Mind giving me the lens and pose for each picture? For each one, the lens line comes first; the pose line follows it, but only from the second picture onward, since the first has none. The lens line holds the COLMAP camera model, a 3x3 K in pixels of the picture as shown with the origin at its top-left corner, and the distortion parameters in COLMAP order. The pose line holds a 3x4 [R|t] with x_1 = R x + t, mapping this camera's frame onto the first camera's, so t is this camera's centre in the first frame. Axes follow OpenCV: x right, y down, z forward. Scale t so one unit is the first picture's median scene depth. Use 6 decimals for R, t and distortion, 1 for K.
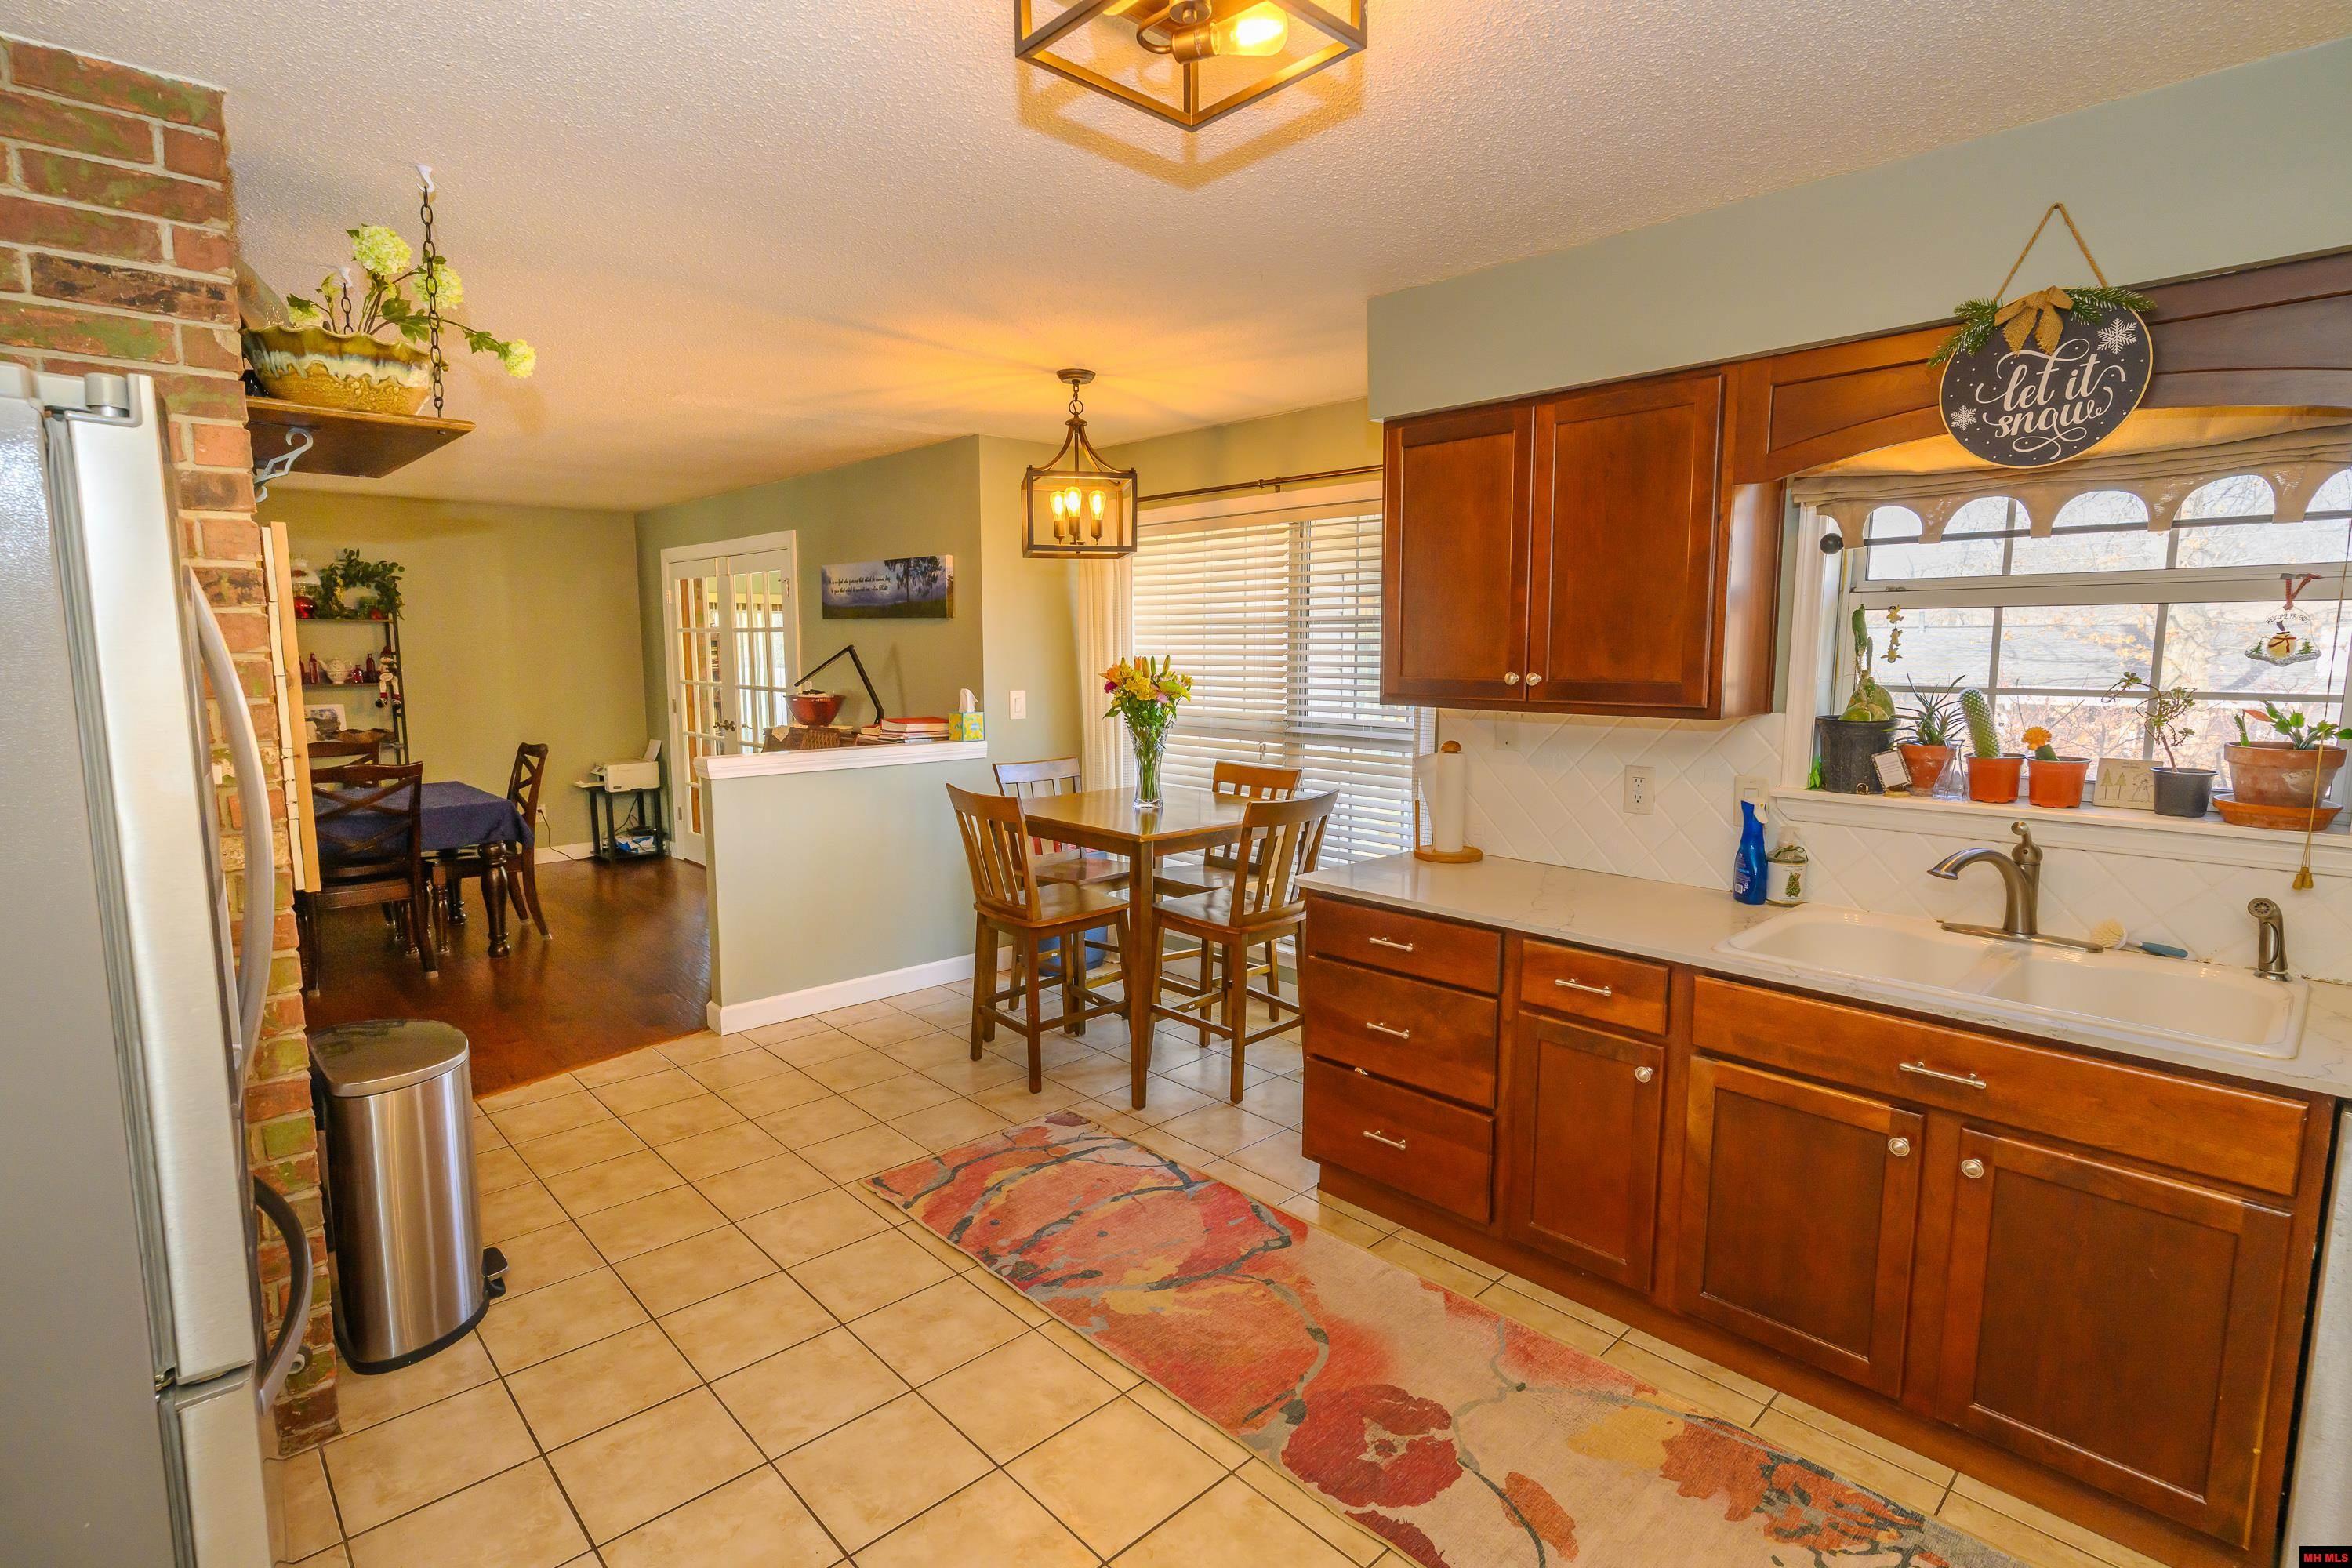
lens RADIAL K [[1125.3, 0, 1169.9], [0, 1125.3, 785.6], [0, 0, 1]] dist [0.000665, 0.001383]
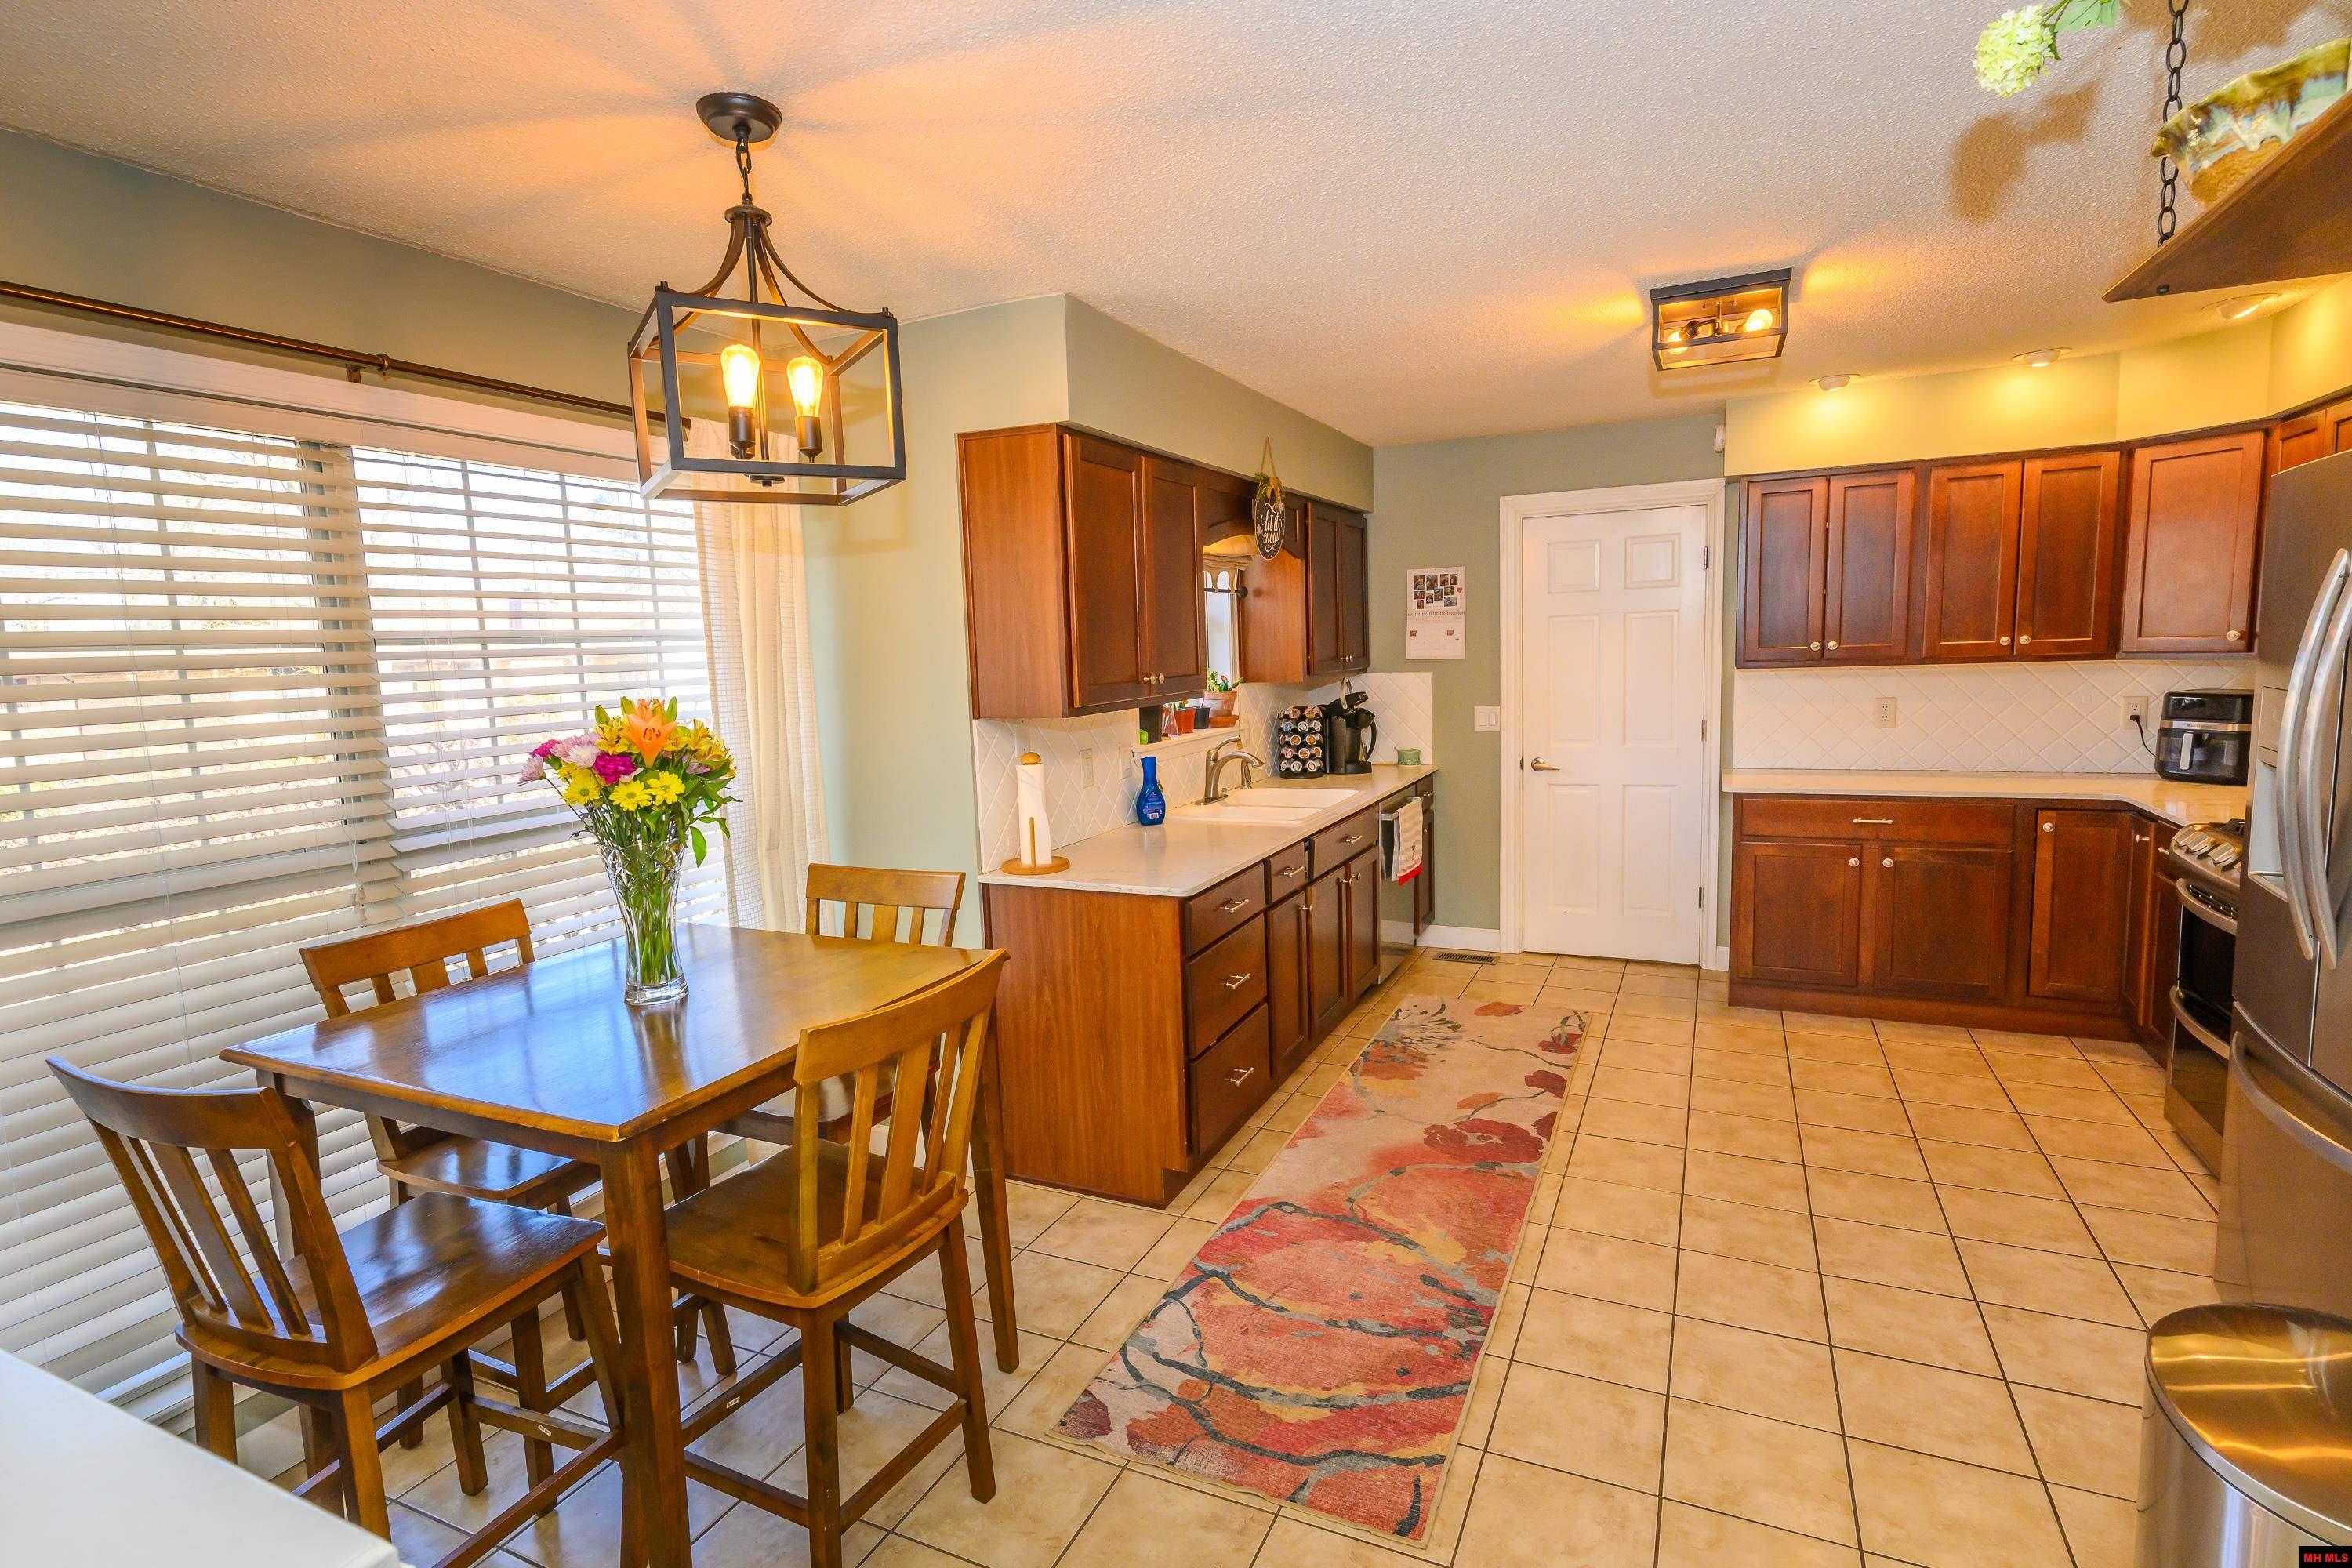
lens RADIAL K [[1155.5, 0, 1165.2], [0, 1155.5, 789.4], [0, 0, 1]] dist [-0.000365, 0.000979]
pose [[-0.357075, -0.104867, 0.928170, -1.010825], [0.152757, 0.973744, 0.168783, -0.220338], [-0.921500, 0.202052, -0.331681, 1.673008]]
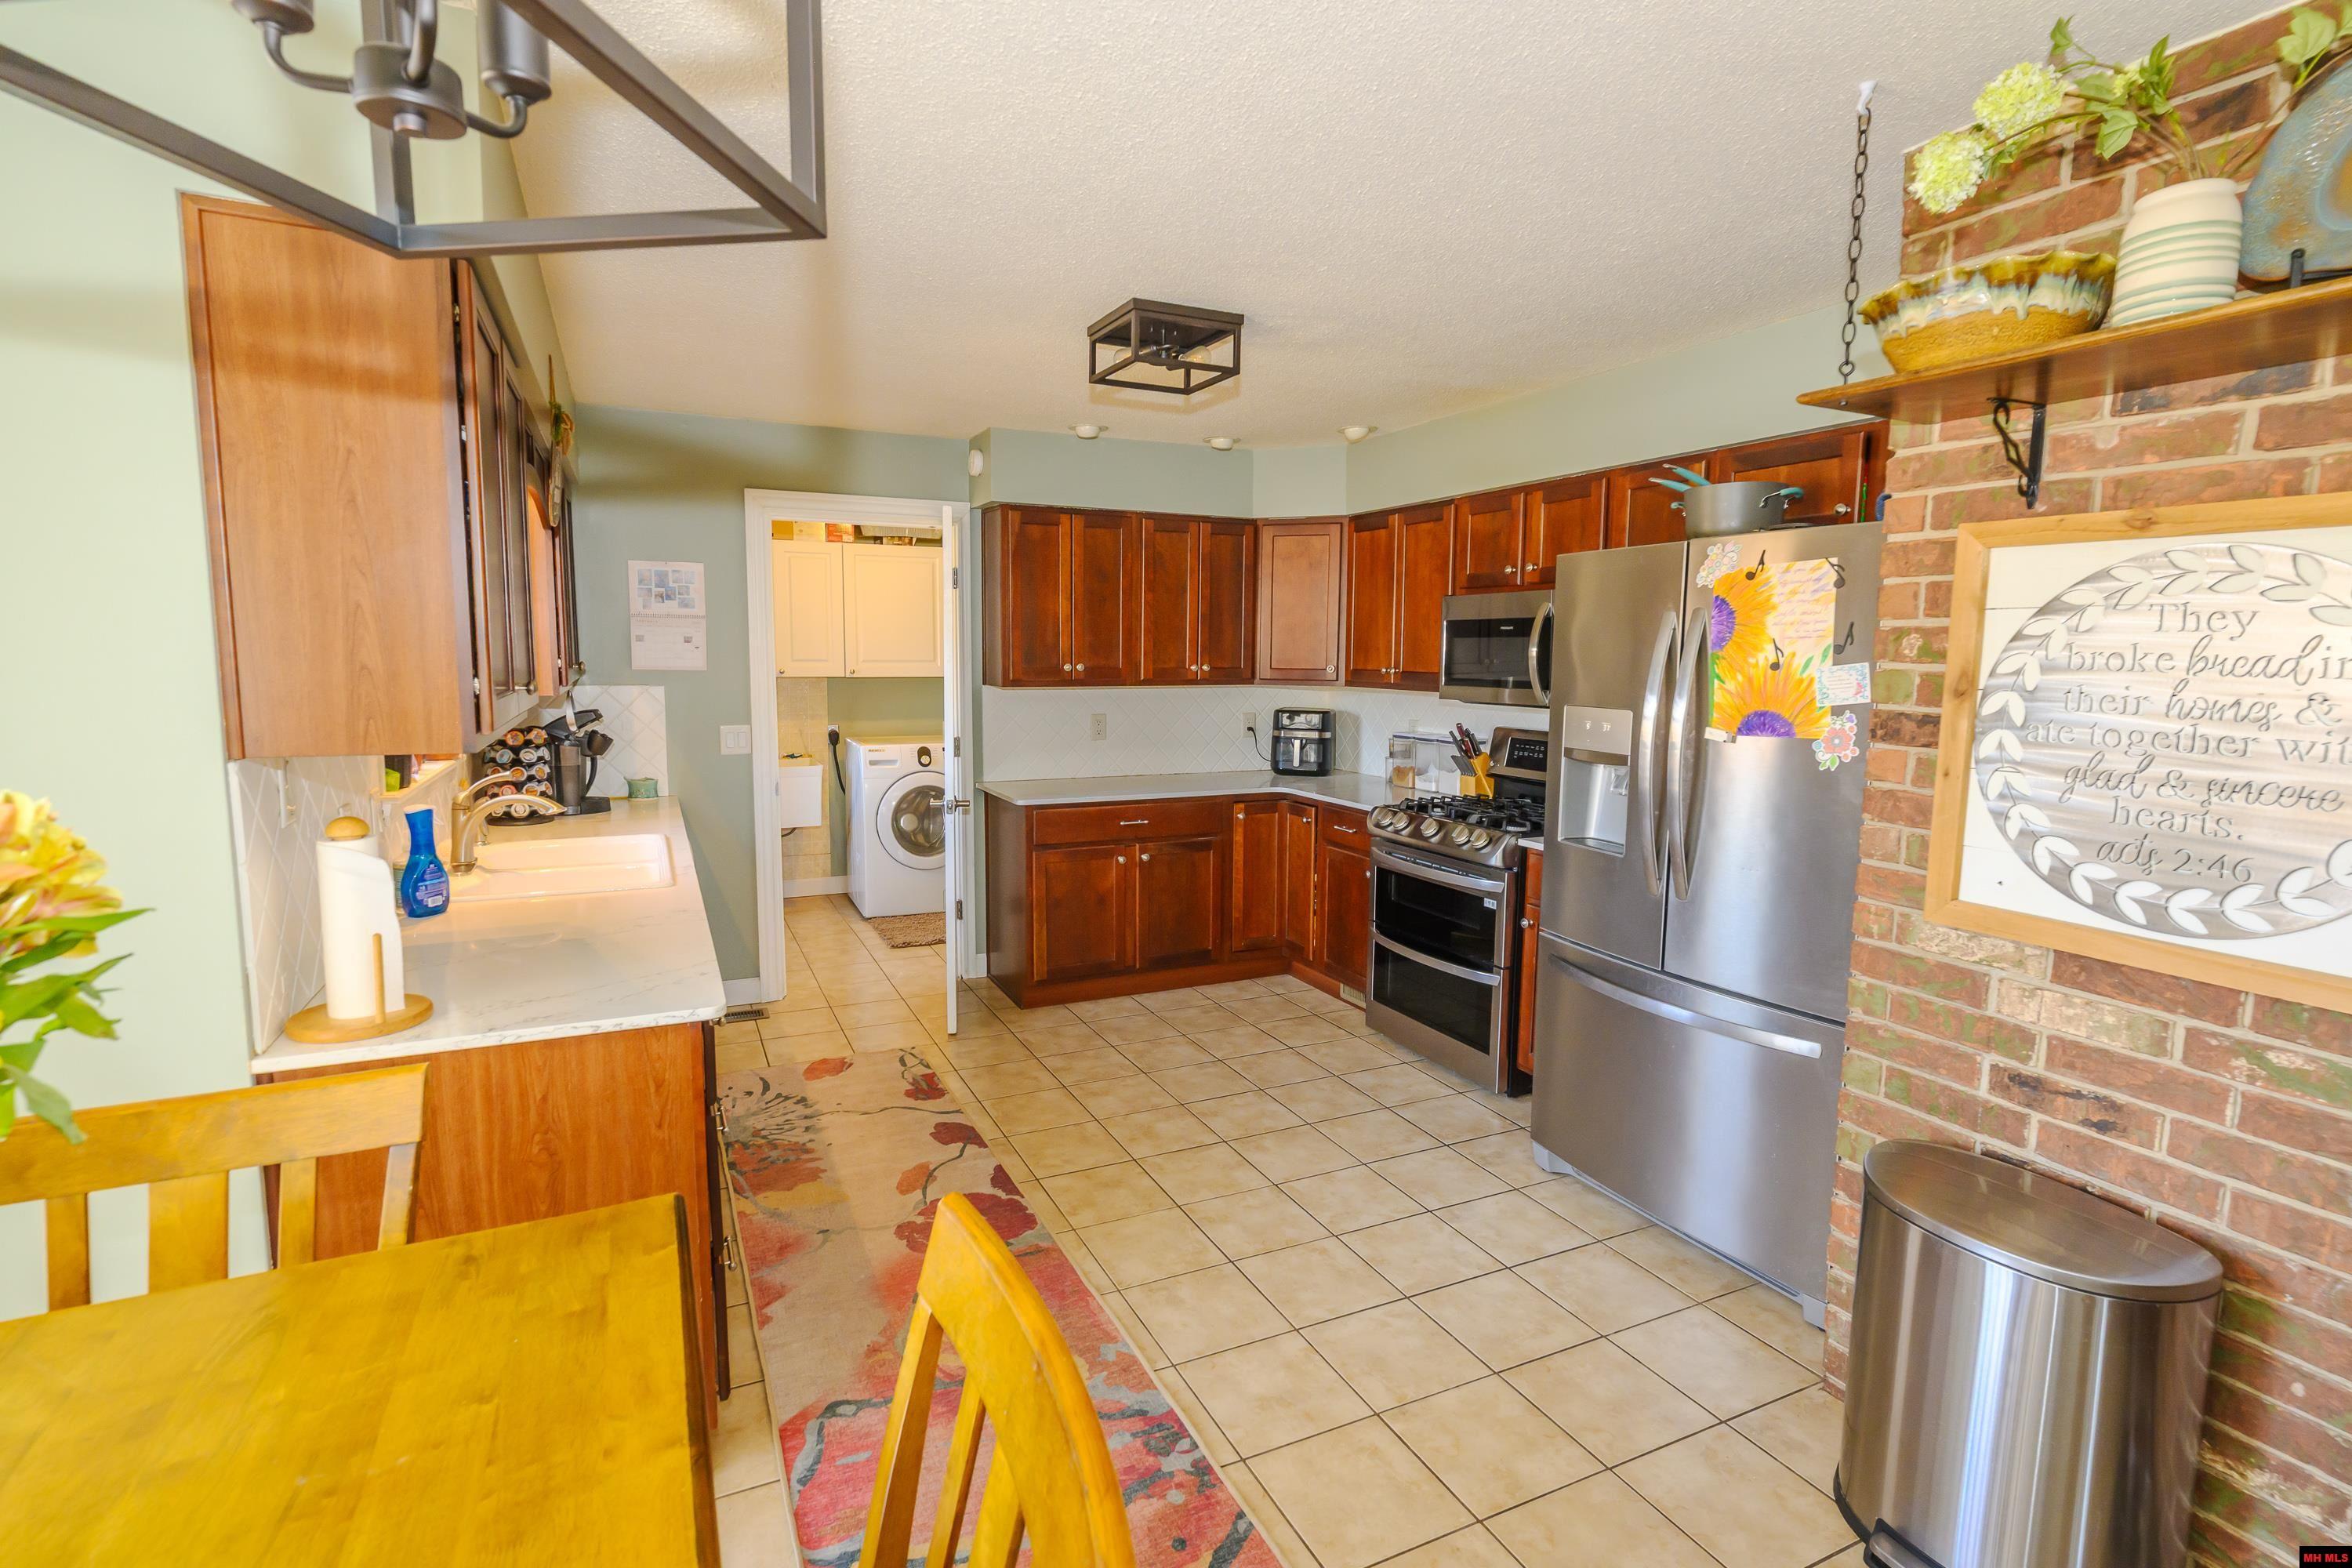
lens RADIAL K [[1113.9, 0, 1164.1], [0, 1113.9, 777.3], [0, 0, 1]] dist [-0.002618, 0.001865]
pose [[-0.948516, -0.046260, 0.313333, -0.408012], [0.029299, 0.972219, 0.232231, -0.236072], [-0.315371, 0.229455, -0.920810, 1.857391]]
